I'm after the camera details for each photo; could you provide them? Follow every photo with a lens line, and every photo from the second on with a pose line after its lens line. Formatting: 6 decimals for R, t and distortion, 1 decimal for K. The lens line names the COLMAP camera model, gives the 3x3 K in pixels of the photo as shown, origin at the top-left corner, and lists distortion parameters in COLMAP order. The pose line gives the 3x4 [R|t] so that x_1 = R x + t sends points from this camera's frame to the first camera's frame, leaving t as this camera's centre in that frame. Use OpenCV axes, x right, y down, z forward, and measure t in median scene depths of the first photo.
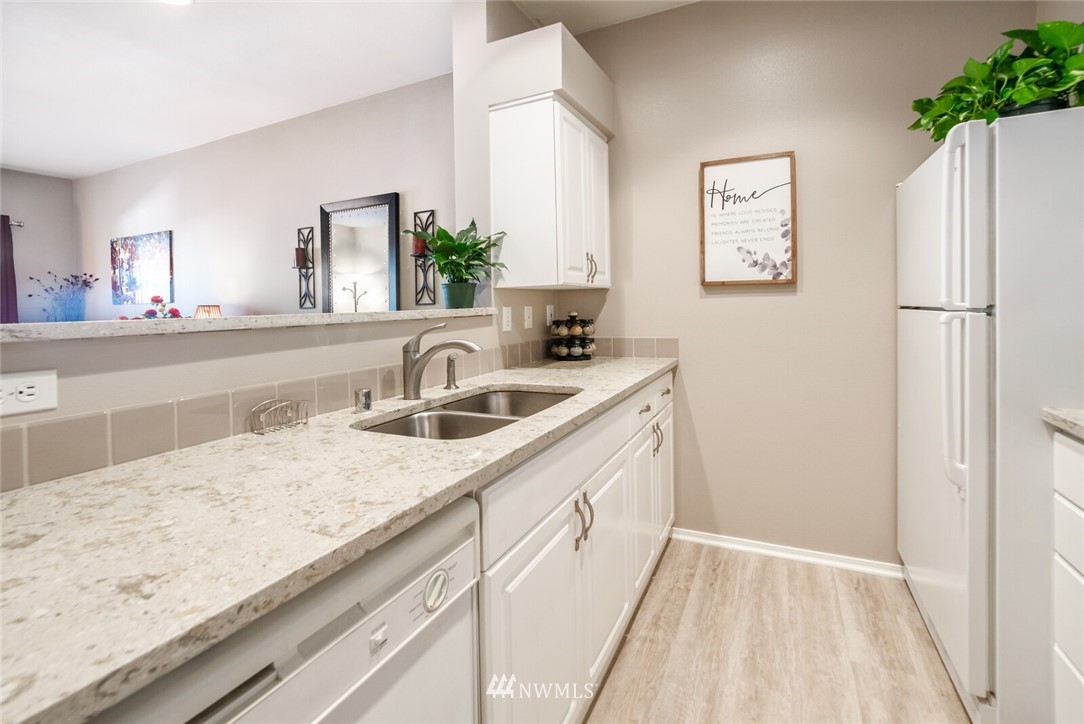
lens RADIAL K [[493.6, 0, 543.5], [0, 493.6, 302.6], [0, 0, 1]] dist [-0.018873, 0.005735]
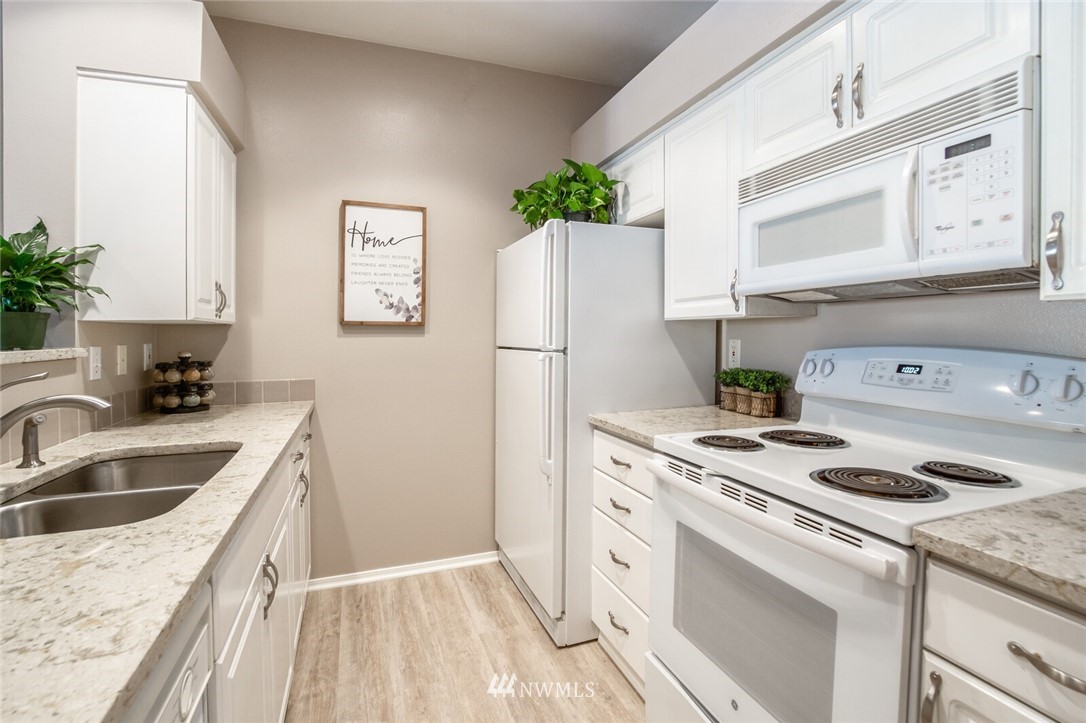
lens RADIAL K [[512.6, 0, 567.1], [0, 512.6, 335.4], [0, 0, 1]] dist [-0.031135, 0.000810]
pose [[0.664388, 0.019220, 0.747141, -0.165708], [-0.015162, 0.999810, -0.012238, -0.009415], [-0.747234, -0.003197, 0.664553, -0.017263]]
